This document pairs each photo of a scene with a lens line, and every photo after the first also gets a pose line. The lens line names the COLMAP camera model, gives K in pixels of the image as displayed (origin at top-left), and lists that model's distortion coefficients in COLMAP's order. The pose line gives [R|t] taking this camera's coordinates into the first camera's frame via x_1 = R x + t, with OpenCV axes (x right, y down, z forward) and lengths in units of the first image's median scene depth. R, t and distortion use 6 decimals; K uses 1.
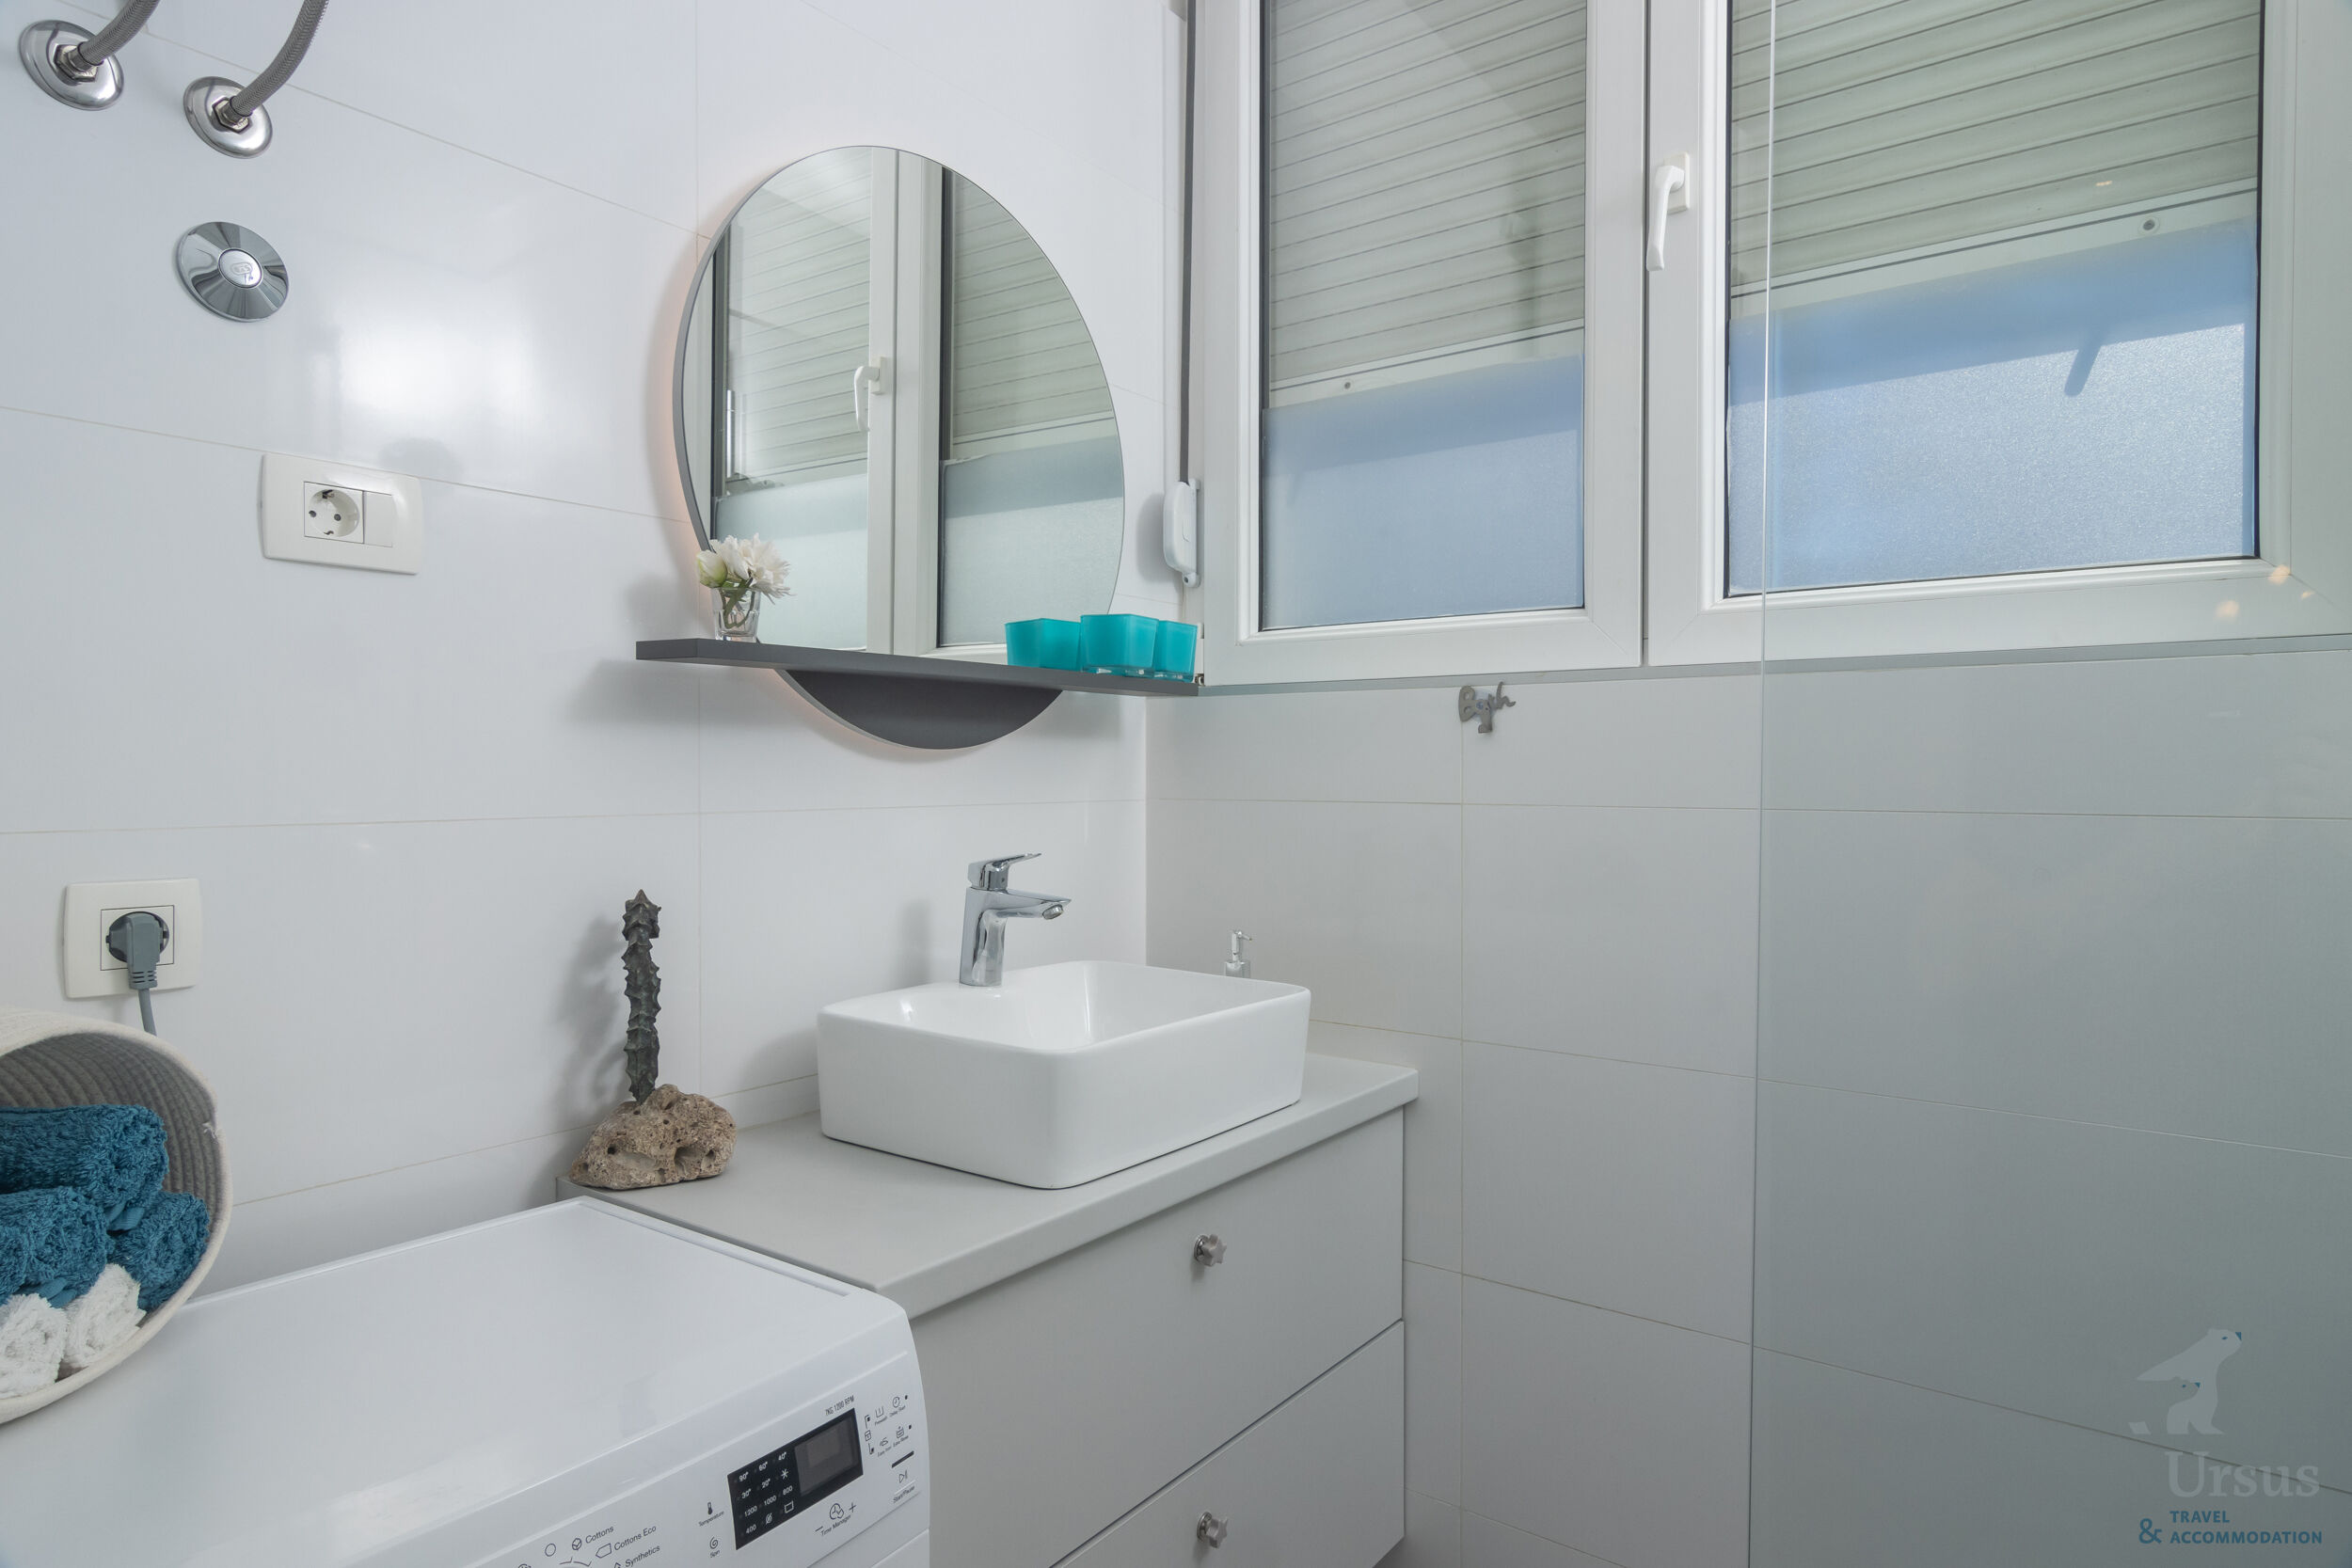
lens RADIAL K [[1336.7, 0, 1174.5], [0, 1336.7, 783.8], [0, 0, 1]] dist [0.001050, 0.000206]
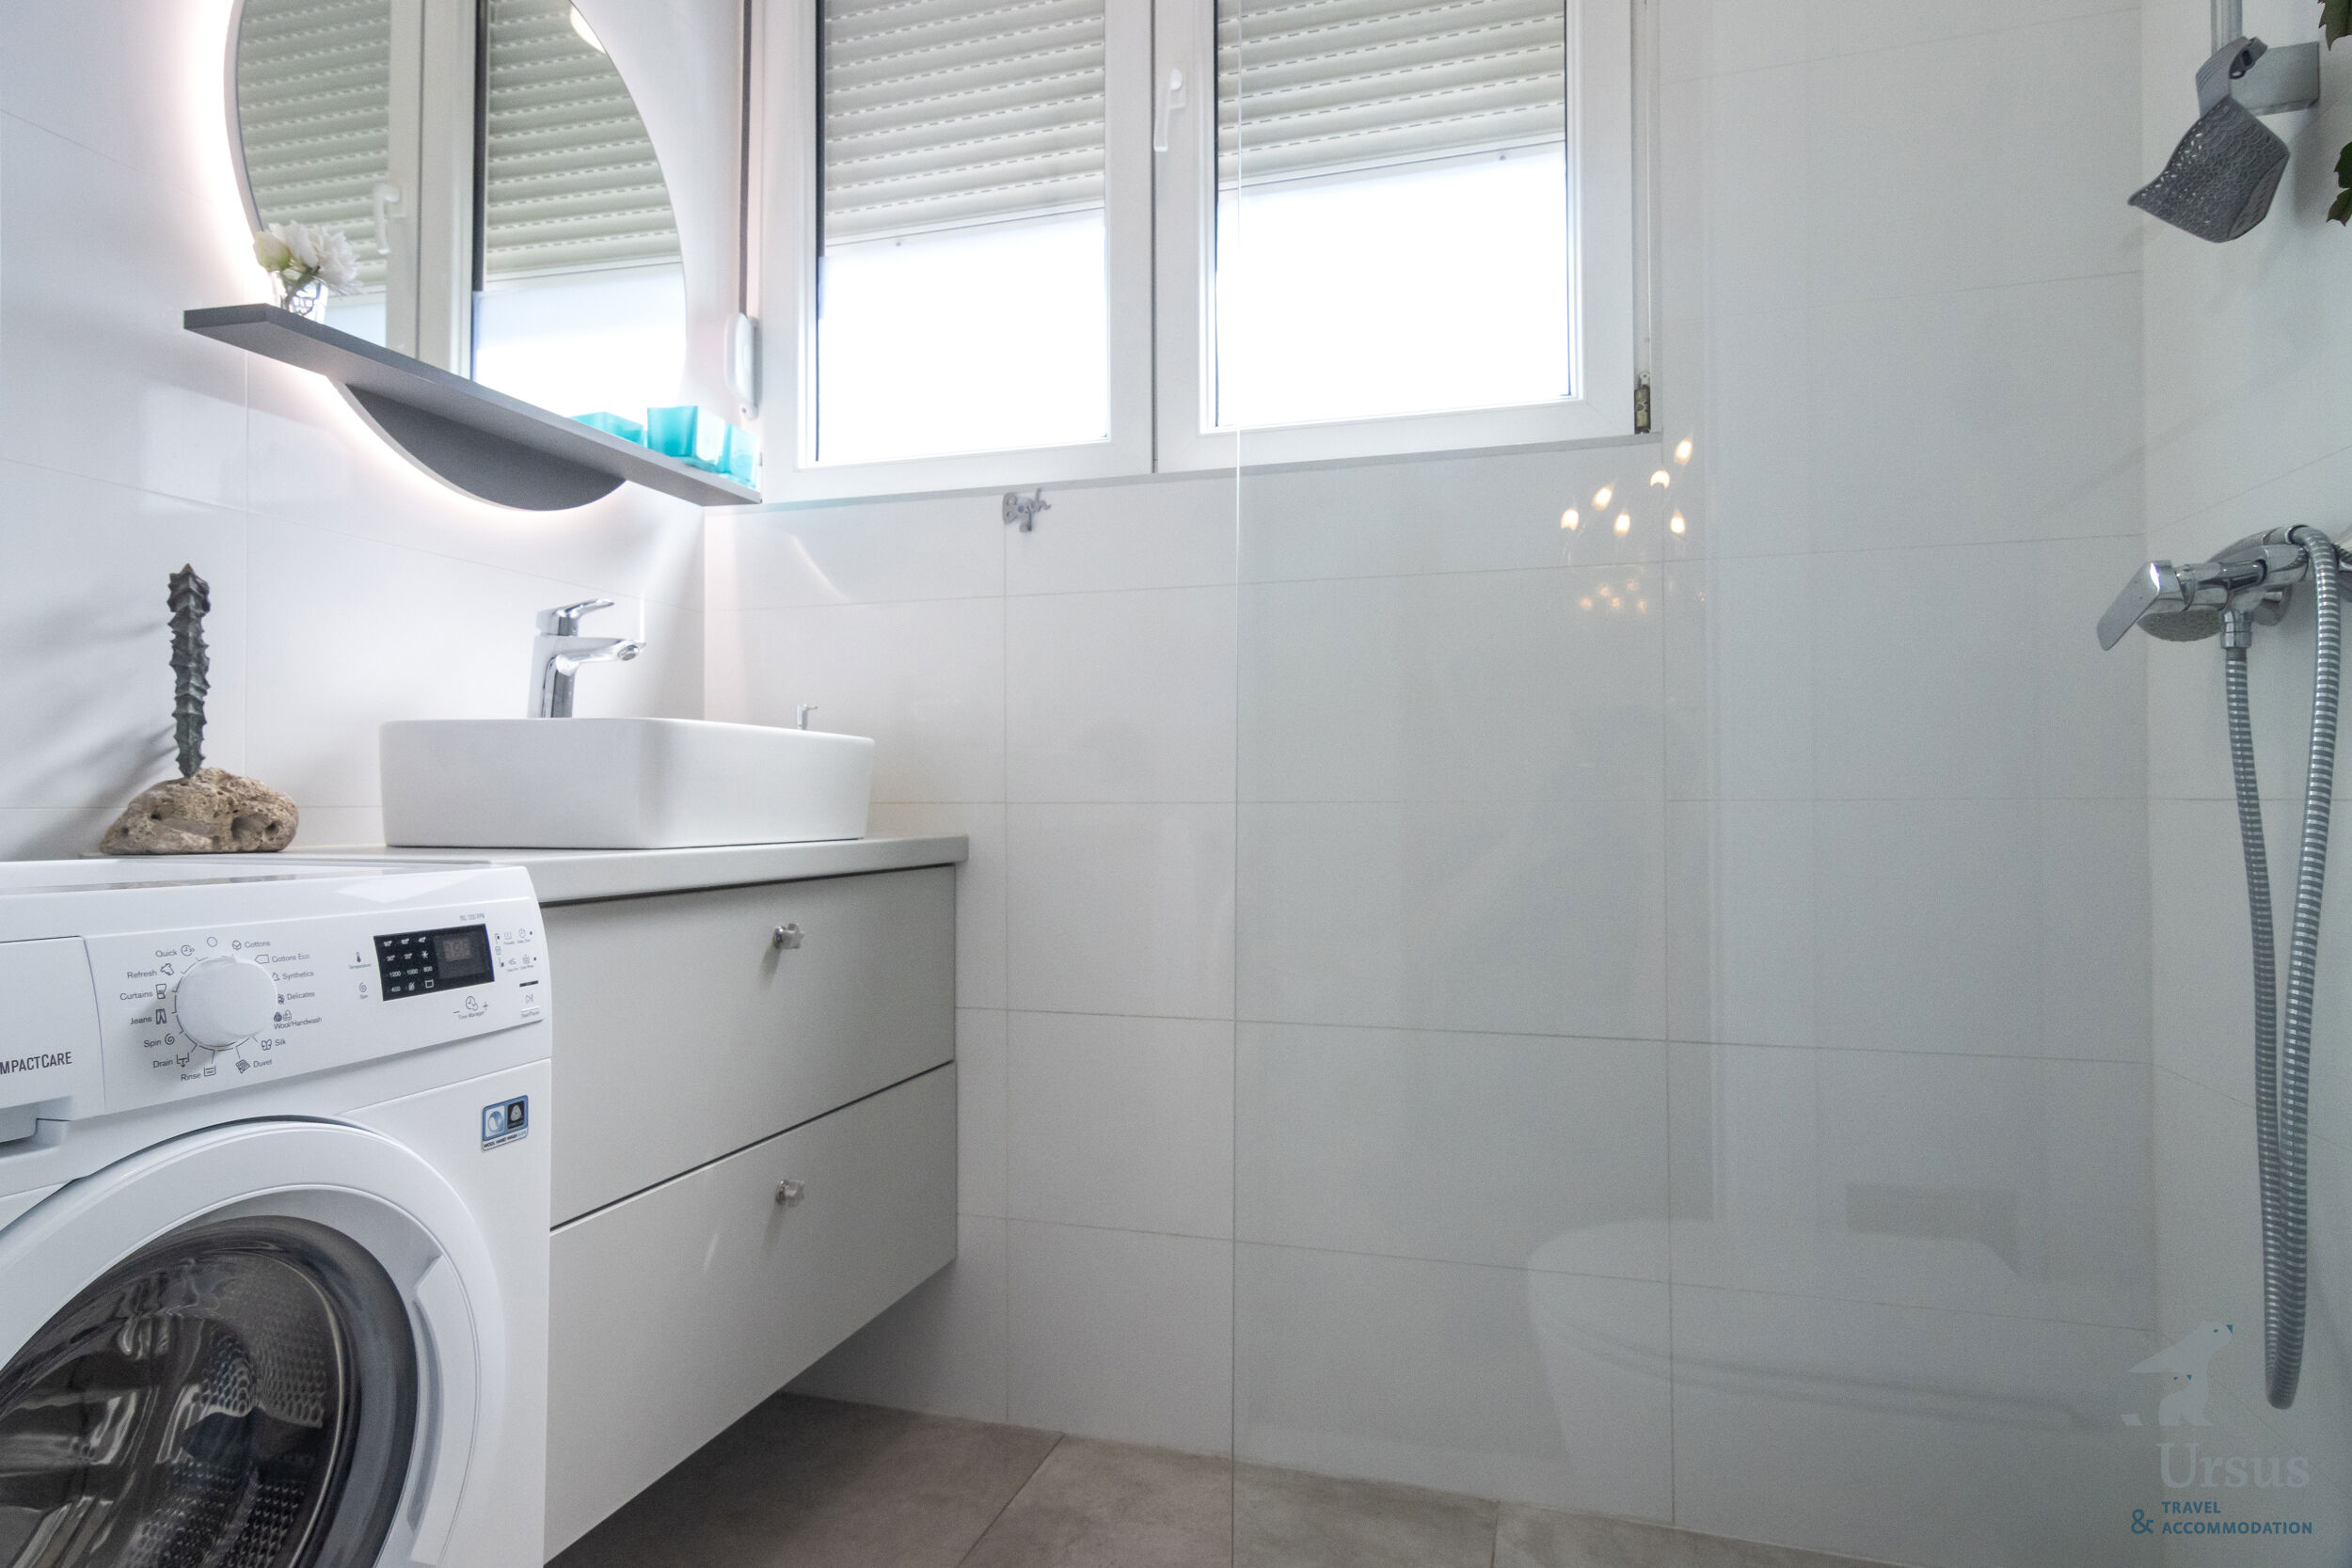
lens RADIAL K [[1336.7, 0, 1174.5], [0, 1336.7, 783.8], [0, 0, 1]] dist [0.001050, 0.000206]
pose [[0.937387, 0.002578, 0.348280, -0.065088], [0.004595, 0.999794, -0.019767, 0.267960], [-0.348259, 0.020129, 0.937182, -0.164427]]
